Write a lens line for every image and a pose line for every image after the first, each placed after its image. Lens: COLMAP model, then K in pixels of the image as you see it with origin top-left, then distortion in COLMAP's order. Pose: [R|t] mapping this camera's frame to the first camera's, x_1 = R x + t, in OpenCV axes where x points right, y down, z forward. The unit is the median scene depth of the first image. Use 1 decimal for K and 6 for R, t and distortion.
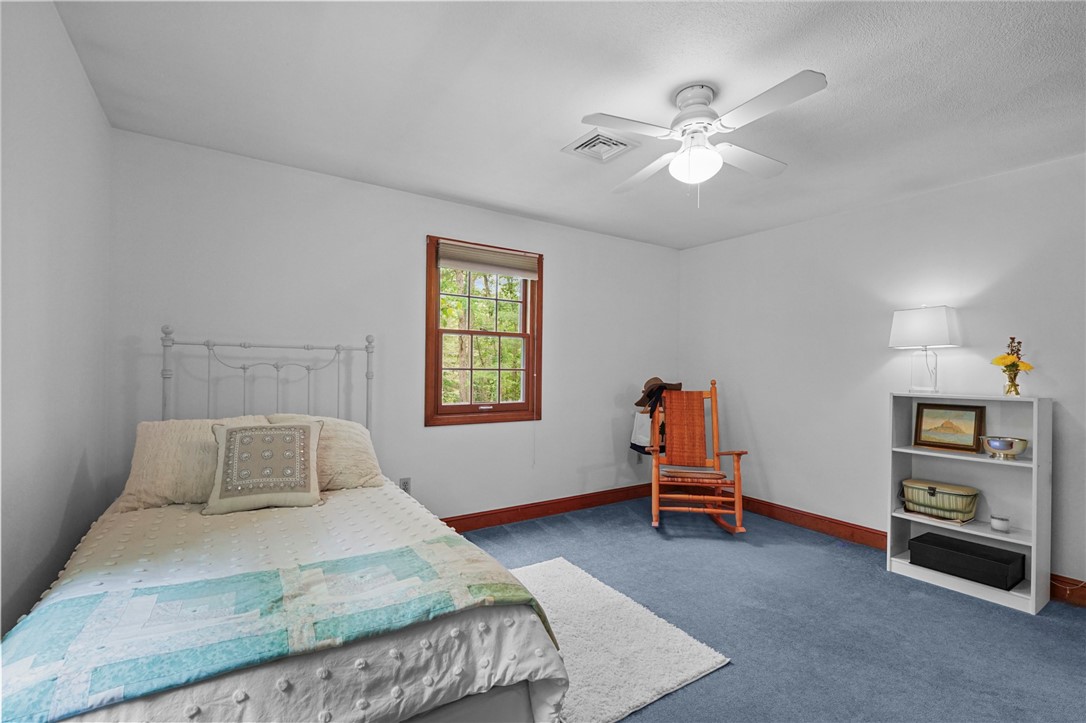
lens RADIAL K [[482.6, 0, 540.8], [0, 482.6, 371.0], [0, 0, 1]] dist [-0.003555, -0.000396]
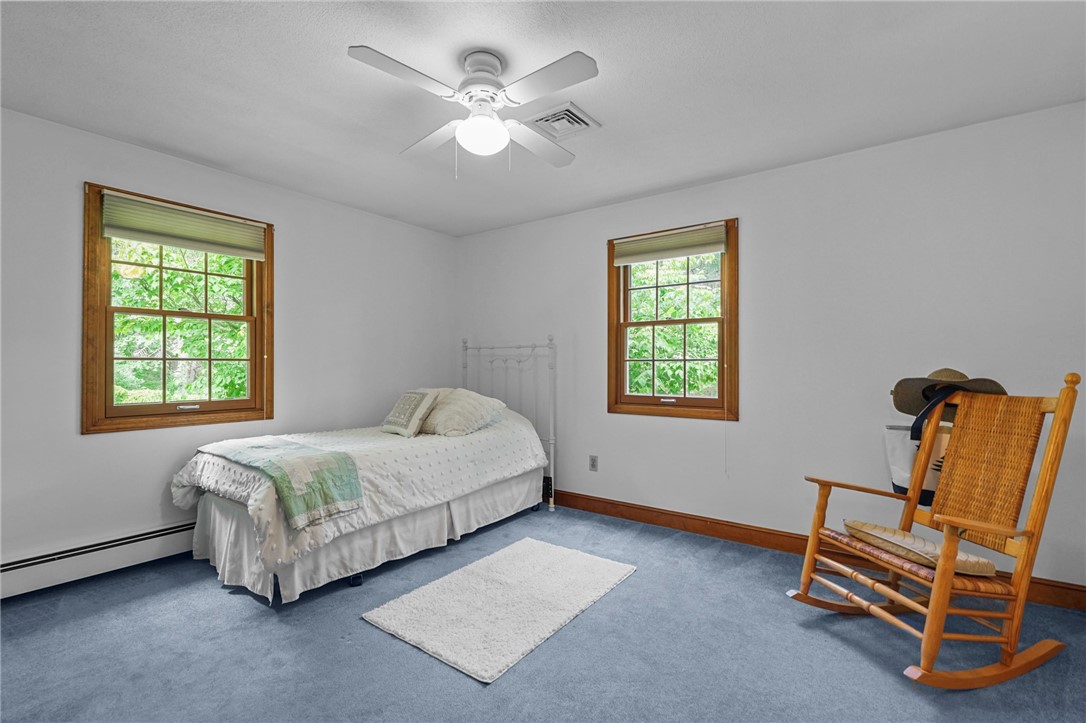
lens RADIAL K [[490.5, 0, 545.5], [0, 490.5, 366.2], [0, 0, 1]] dist [-0.001285, -0.000987]
pose [[0.344350, -0.011985, -0.938765, 0.713625], [-0.002684, 0.999902, -0.013750, 0.022590], [0.938838, 0.007254, 0.344284, 0.444701]]
